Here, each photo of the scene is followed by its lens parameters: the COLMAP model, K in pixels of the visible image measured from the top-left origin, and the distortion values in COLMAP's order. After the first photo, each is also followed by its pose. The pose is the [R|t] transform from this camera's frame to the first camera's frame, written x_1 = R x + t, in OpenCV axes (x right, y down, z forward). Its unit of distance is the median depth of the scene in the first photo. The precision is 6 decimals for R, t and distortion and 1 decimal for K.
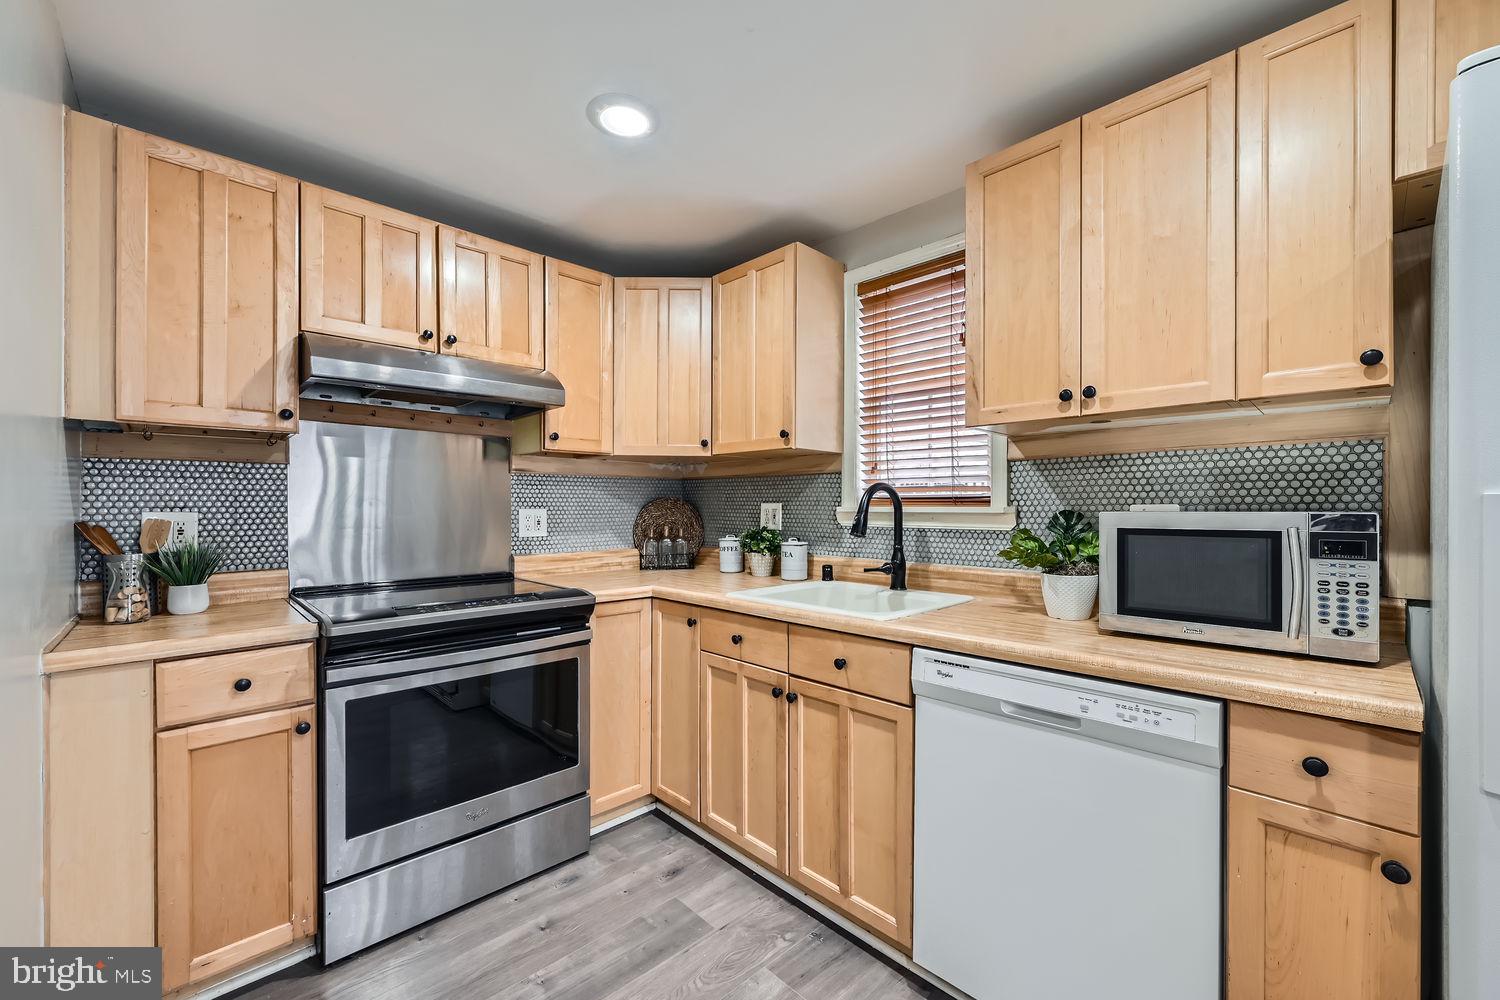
lens RADIAL K [[592.7, 0, 753.3], [0, 592.7, 506.0], [0, 0, 1]] dist [-0.000241, 0.000244]
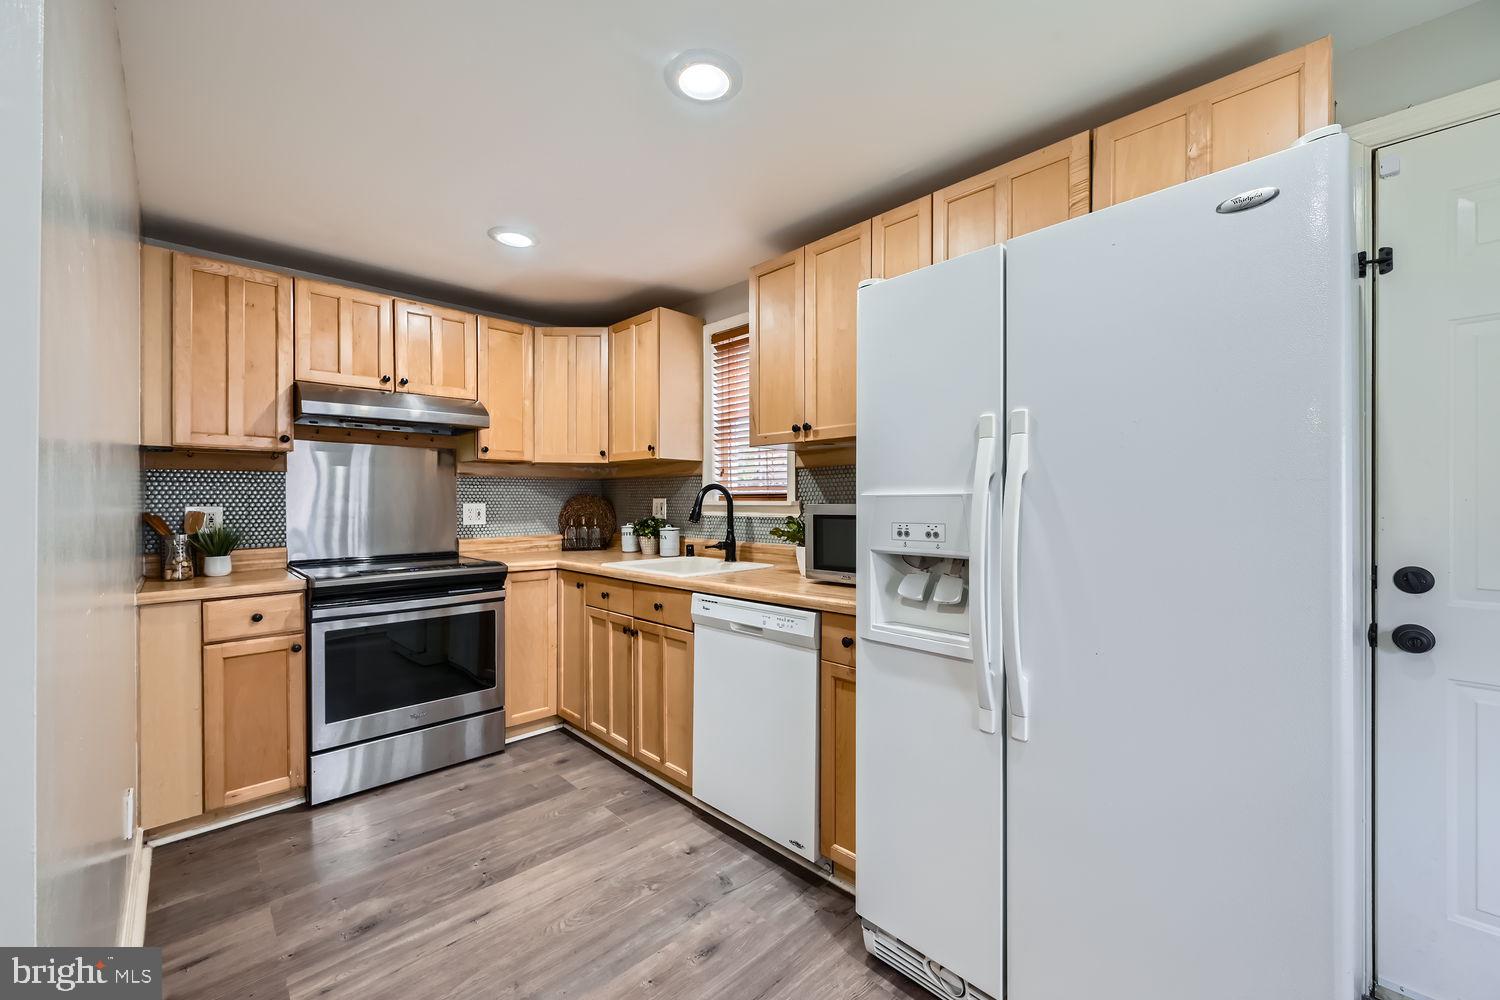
lens RADIAL K [[587.2, 0, 750.0], [0, 587.2, 500.0], [0, 0, 1]] dist [0.000486, -0.000210]
pose [[0.999994, -0.002615, 0.002134, 0.318665], [0.002615, 0.999997, 0.000168, -0.001769], [-0.002134, -0.000162, 0.999998, -0.404145]]
